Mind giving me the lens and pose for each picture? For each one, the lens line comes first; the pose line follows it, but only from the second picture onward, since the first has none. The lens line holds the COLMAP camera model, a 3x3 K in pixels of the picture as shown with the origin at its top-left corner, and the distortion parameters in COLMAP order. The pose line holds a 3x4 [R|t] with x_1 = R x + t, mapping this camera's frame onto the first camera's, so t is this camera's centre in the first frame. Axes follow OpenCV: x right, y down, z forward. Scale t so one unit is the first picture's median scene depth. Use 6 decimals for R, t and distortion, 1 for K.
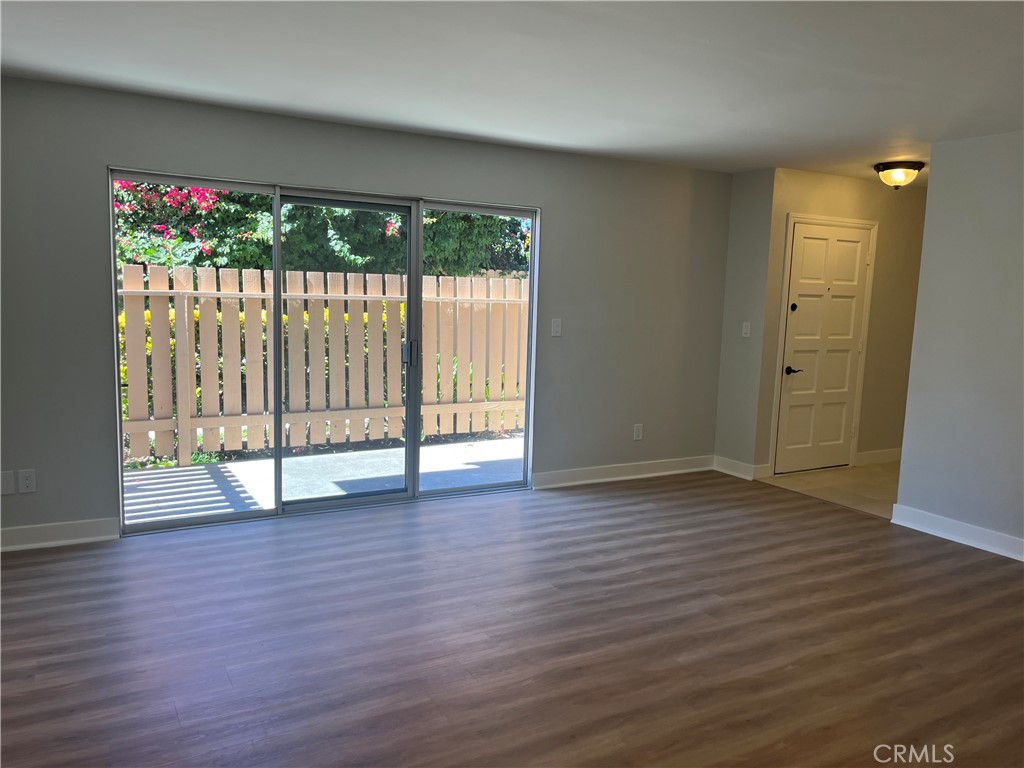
lens RADIAL K [[770.7, 0, 512.0], [0, 770.7, 384.0], [0, 0, 1]] dist [0.065150, -0.093774]
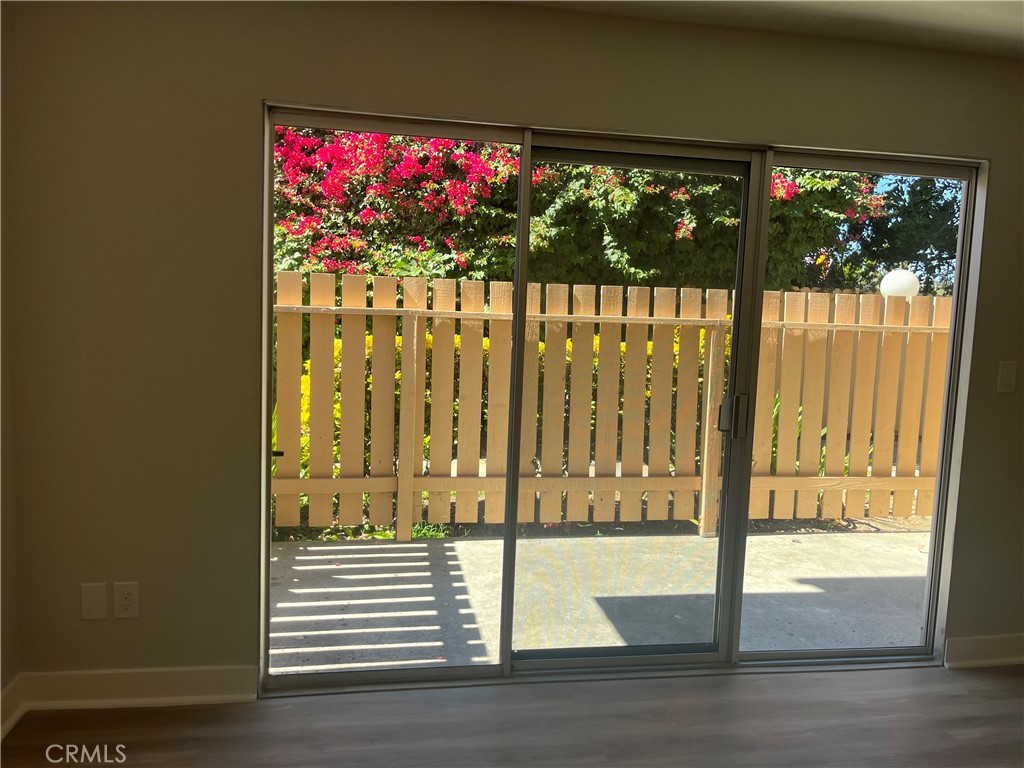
lens RADIAL K [[770.7, 0, 512.0], [0, 770.7, 384.0], [0, 0, 1]] dist [0.065150, -0.093774]
pose [[0.941695, 0.039768, -0.334110, -0.067673], [-0.050537, 0.998443, -0.023598, -0.029036], [0.332651, 0.039107, 0.942239, 0.279136]]
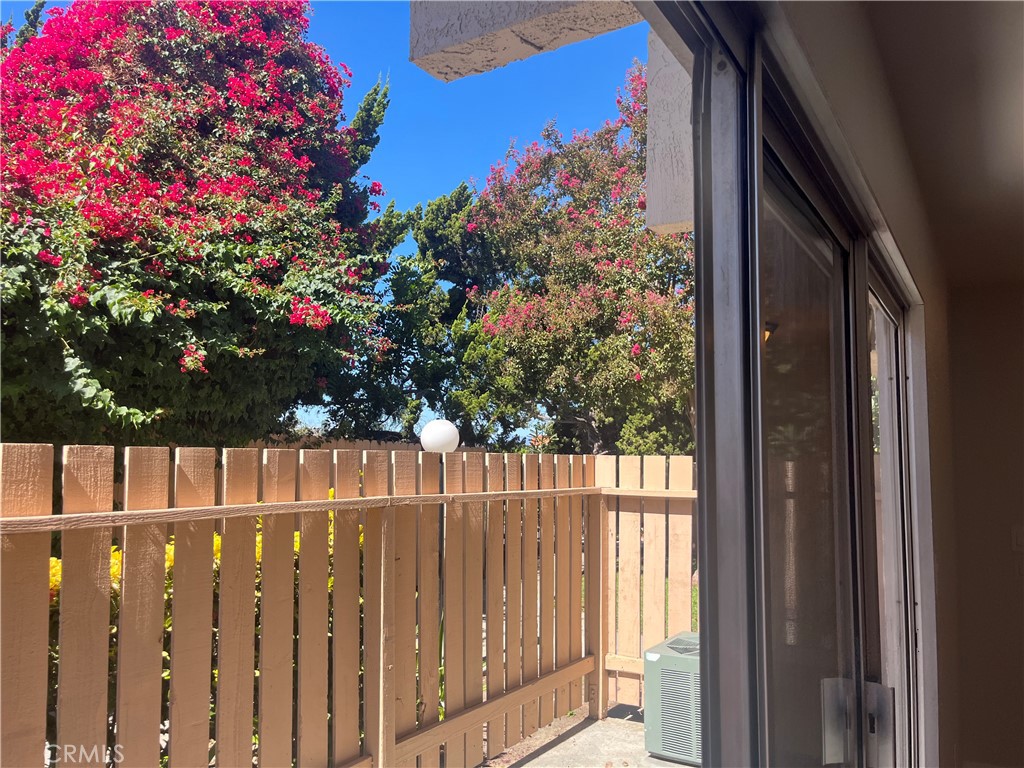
lens RADIAL K [[770.7, 0, 512.0], [0, 770.7, 384.0], [0, 0, 1]] dist [0.065150, -0.093774]
pose [[0.884596, 0.033743, 0.465135, -0.265956], [0.062027, 0.980005, -0.189057, -0.083368], [-0.462214, 0.196090, 0.864816, 0.529203]]
